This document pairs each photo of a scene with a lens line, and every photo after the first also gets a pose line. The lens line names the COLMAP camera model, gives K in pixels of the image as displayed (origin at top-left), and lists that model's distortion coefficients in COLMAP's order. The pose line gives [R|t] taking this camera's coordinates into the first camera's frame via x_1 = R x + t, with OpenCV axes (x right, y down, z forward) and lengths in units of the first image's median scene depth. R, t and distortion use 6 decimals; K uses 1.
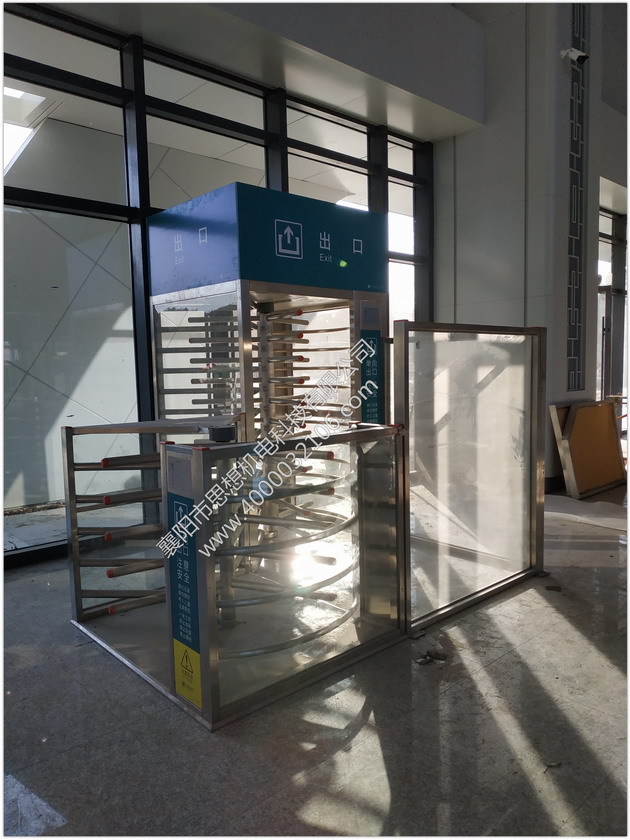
lens RADIAL K [[624.7, 0, 312.2], [0, 624.7, 417.2], [0, 0, 1]] dist [0.002503, 0.003729]
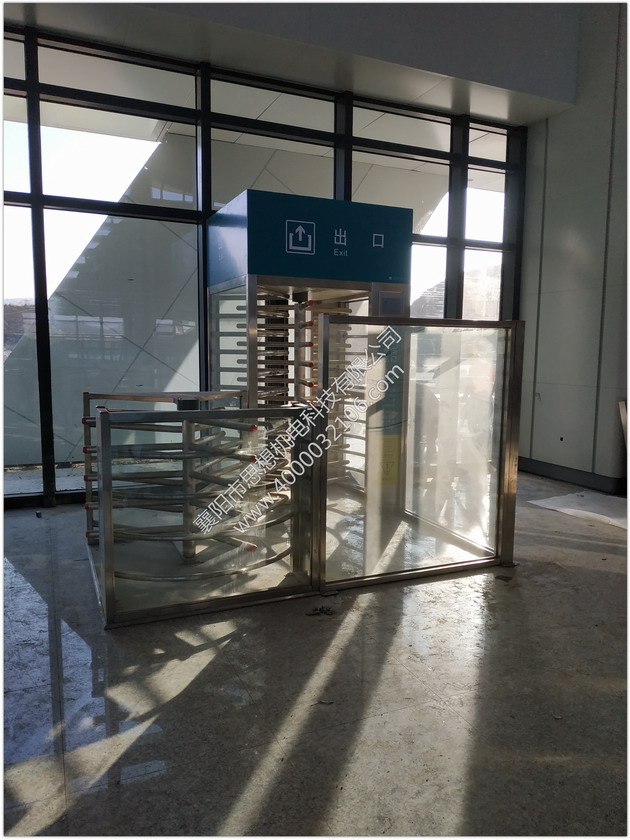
lens RADIAL K [[612.9, 0, 315.0], [0, 612.9, 420.0], [0, 0, 1]] dist [0.007968, 0.002482]
pose [[0.946910, 0.068905, -0.314028, 0.315730], [-0.057817, 0.997335, 0.044499, -0.008181], [0.316258, -0.023980, 0.948370, -0.034589]]
